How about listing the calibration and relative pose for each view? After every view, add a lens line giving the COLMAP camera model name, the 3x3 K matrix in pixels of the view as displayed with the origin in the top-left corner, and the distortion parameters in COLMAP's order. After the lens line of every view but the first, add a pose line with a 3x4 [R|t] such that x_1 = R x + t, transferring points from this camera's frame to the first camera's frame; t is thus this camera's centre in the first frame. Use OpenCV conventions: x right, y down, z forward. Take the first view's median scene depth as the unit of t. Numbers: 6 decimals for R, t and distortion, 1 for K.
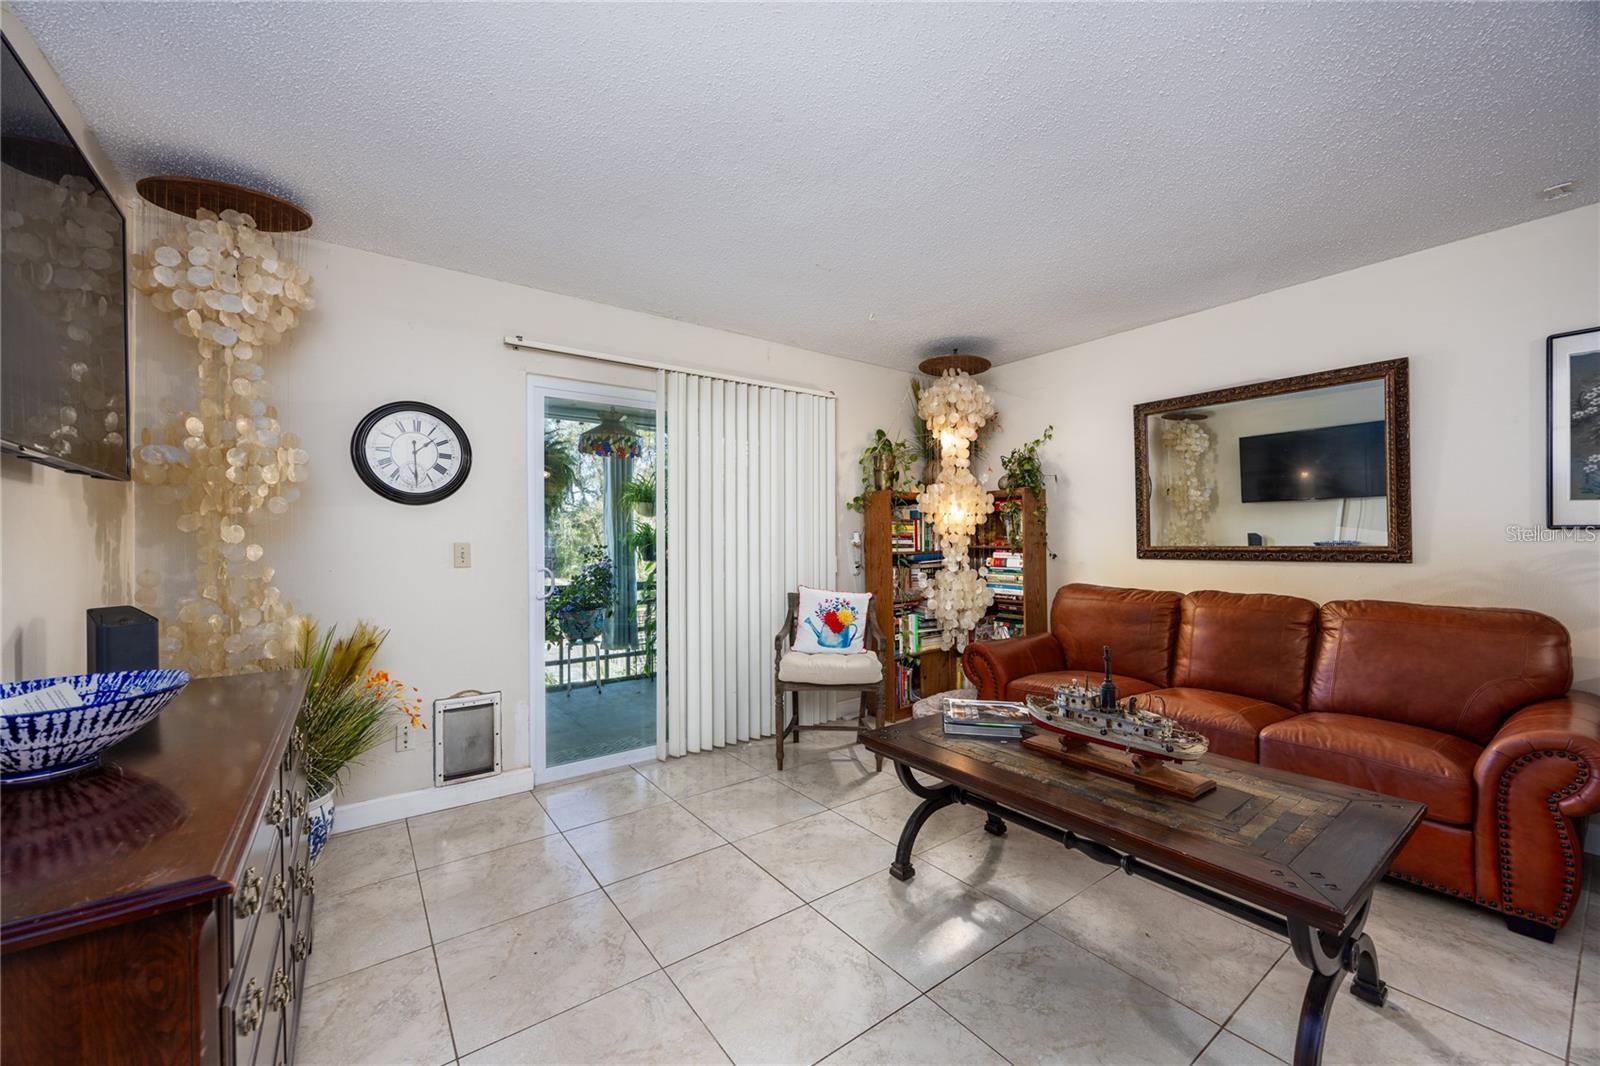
lens RADIAL K [[603.6, 0, 784.8], [0, 603.6, 540.8], [0, 0, 1]] dist [-0.001534, -0.000200]
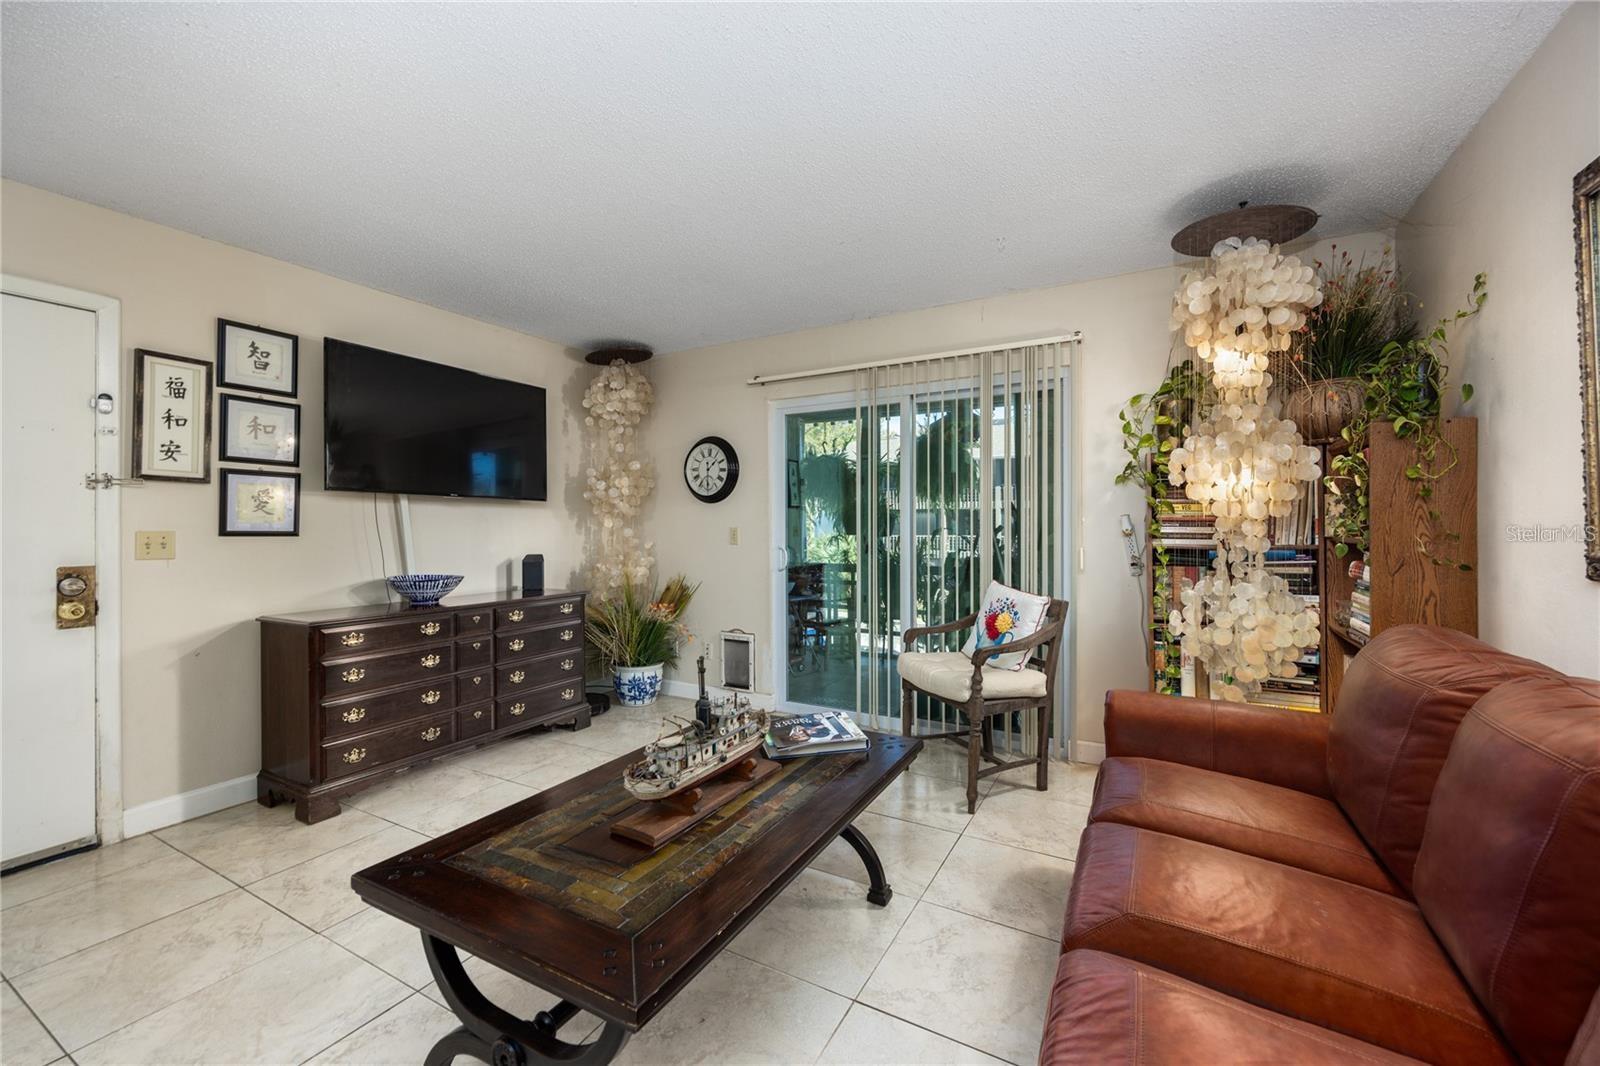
lens RADIAL K [[633.0, 0, 801.4], [0, 633.0, 522.9], [0, 0, 1]] dist [-0.006195, 0.000389]
pose [[0.420237, -0.000125, -0.907414, 0.954578], [-0.001795, 0.999998, -0.000969, -0.006070], [0.907412, 0.002036, 0.420236, 0.516288]]
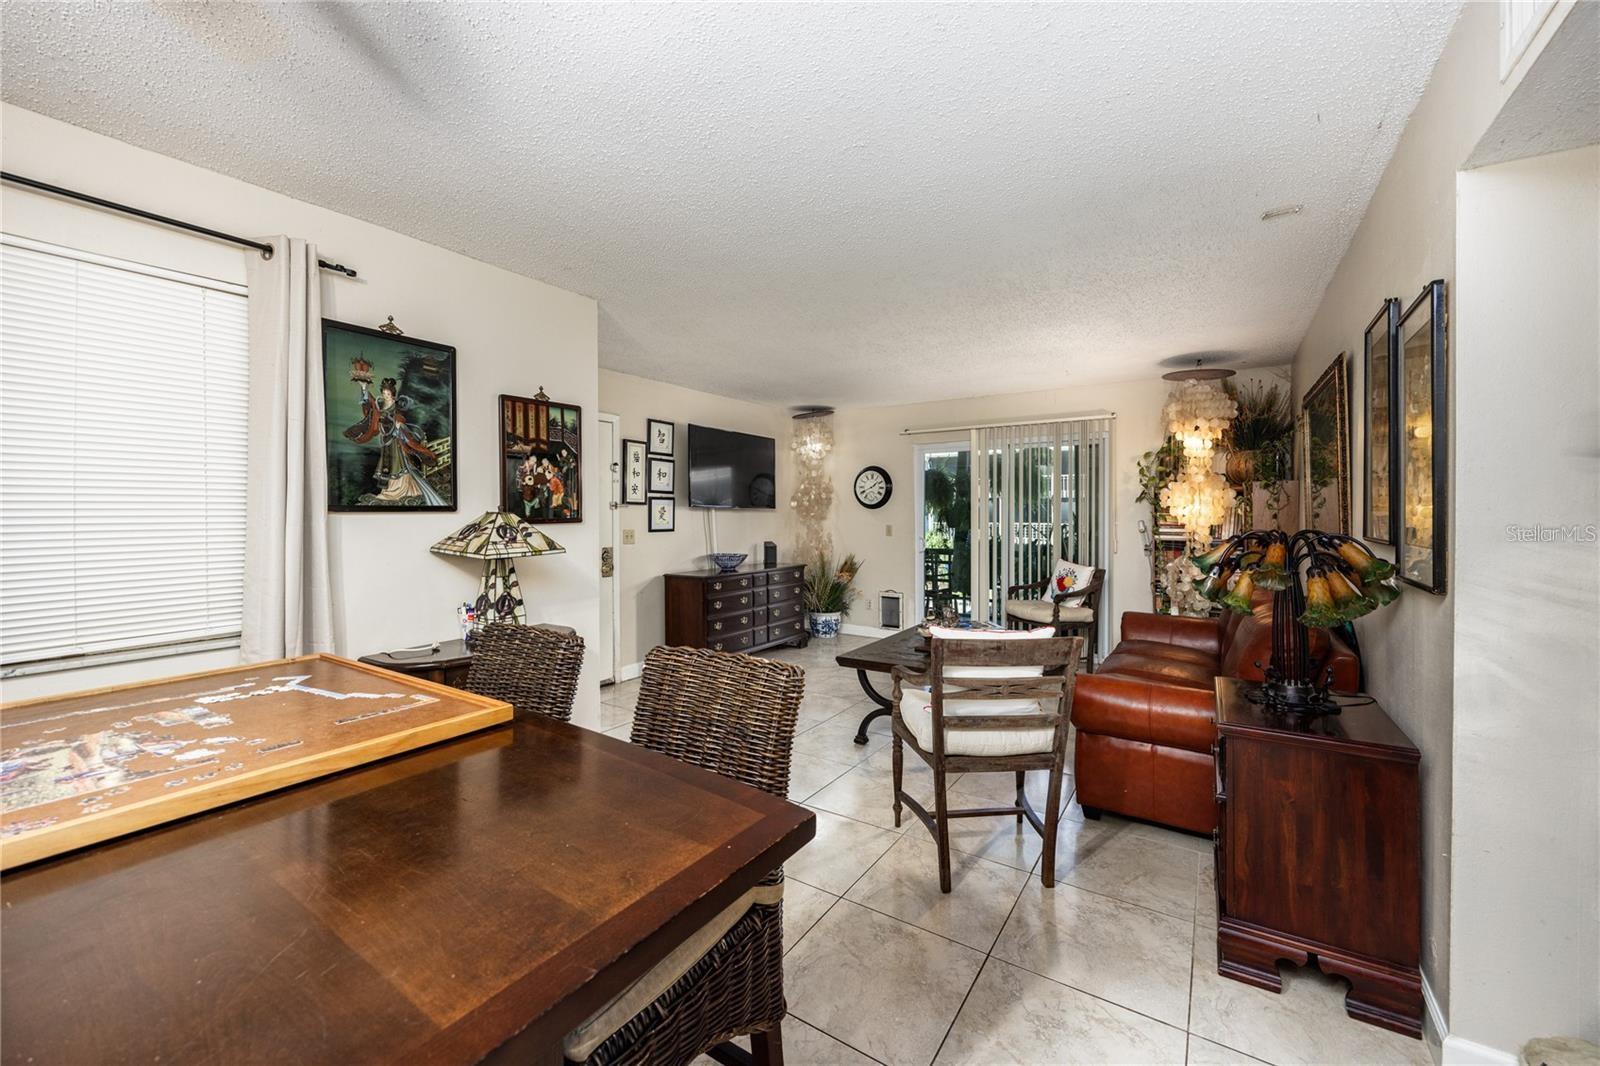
lens RADIAL K [[633.0, 0, 802.4], [0, 633.0, 515.4], [0, 0, 1]] dist [-0.006195, 0.000389]
pose [[0.346612, 0.011176, -0.937942, 1.639153], [-0.002698, 0.999937, 0.010917, -0.057939], [0.938005, -0.001254, 0.346620, -0.139172]]
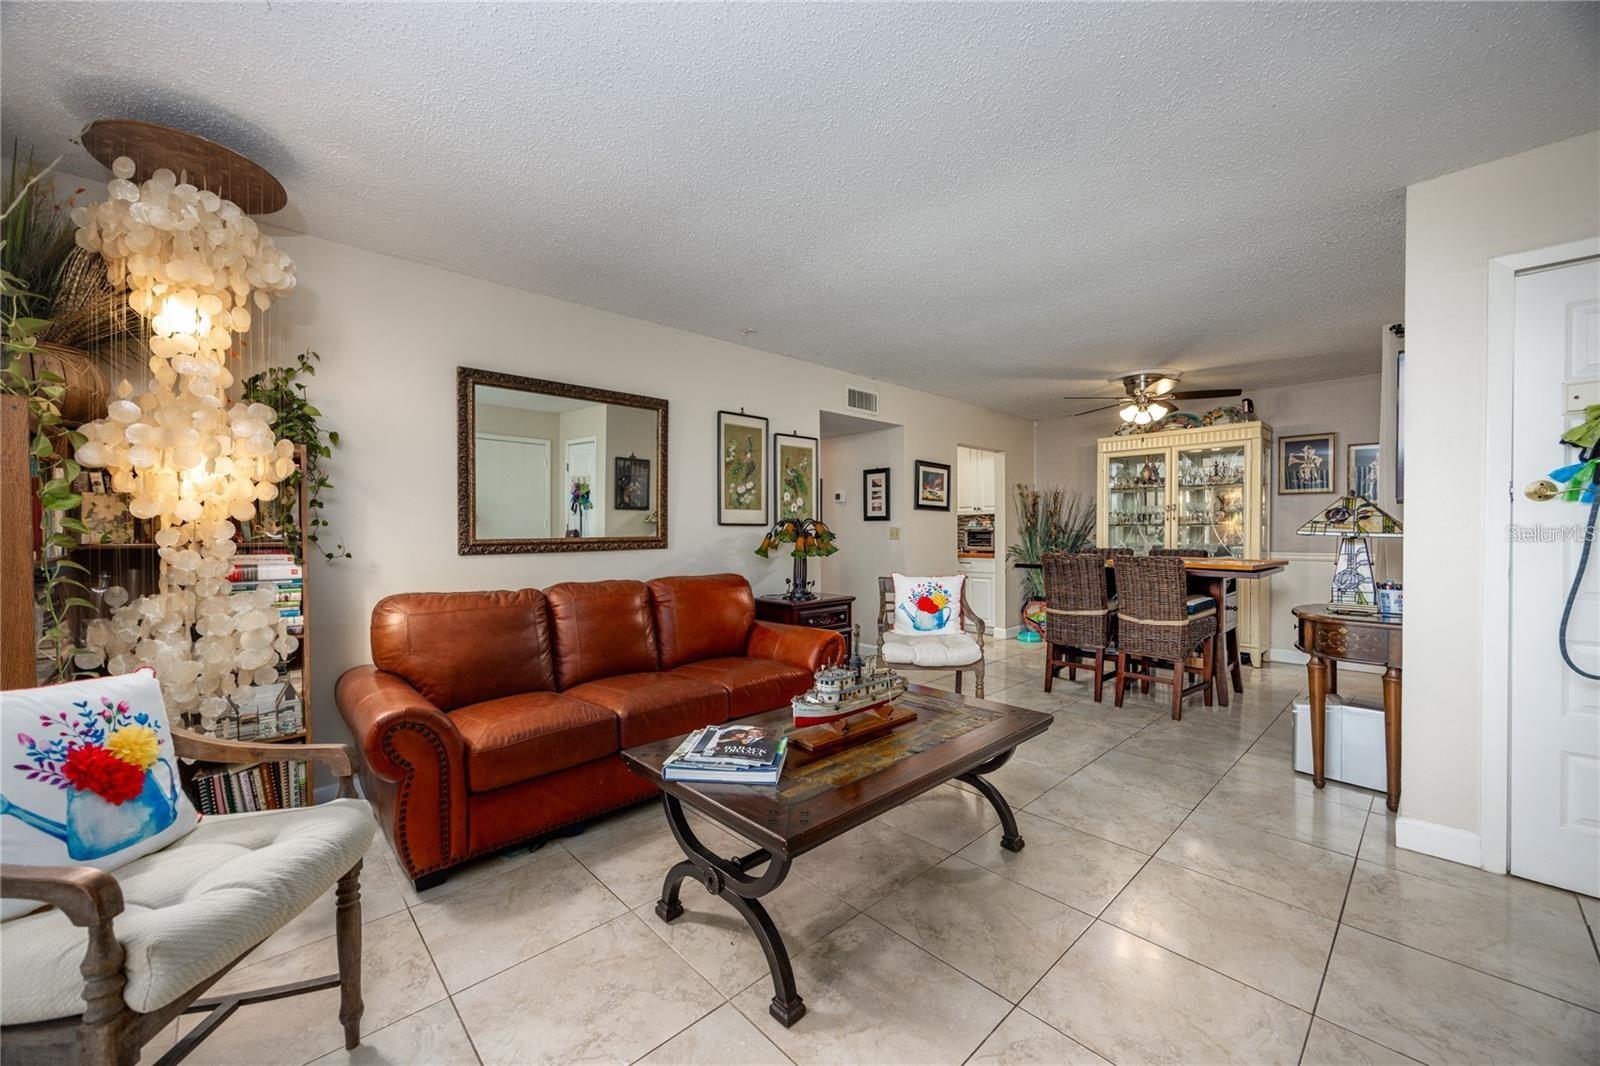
lens RADIAL K [[603.6, 0, 799.7], [0, 603.6, 537.2], [0, 0, 1]] dist [-0.001534, -0.000200]
pose [[-0.129033, -0.004251, 0.991631, -0.380945], [0.008674, 0.999948, 0.005415, 0.006705], [-0.991602, 0.009300, -0.128989, 0.851307]]
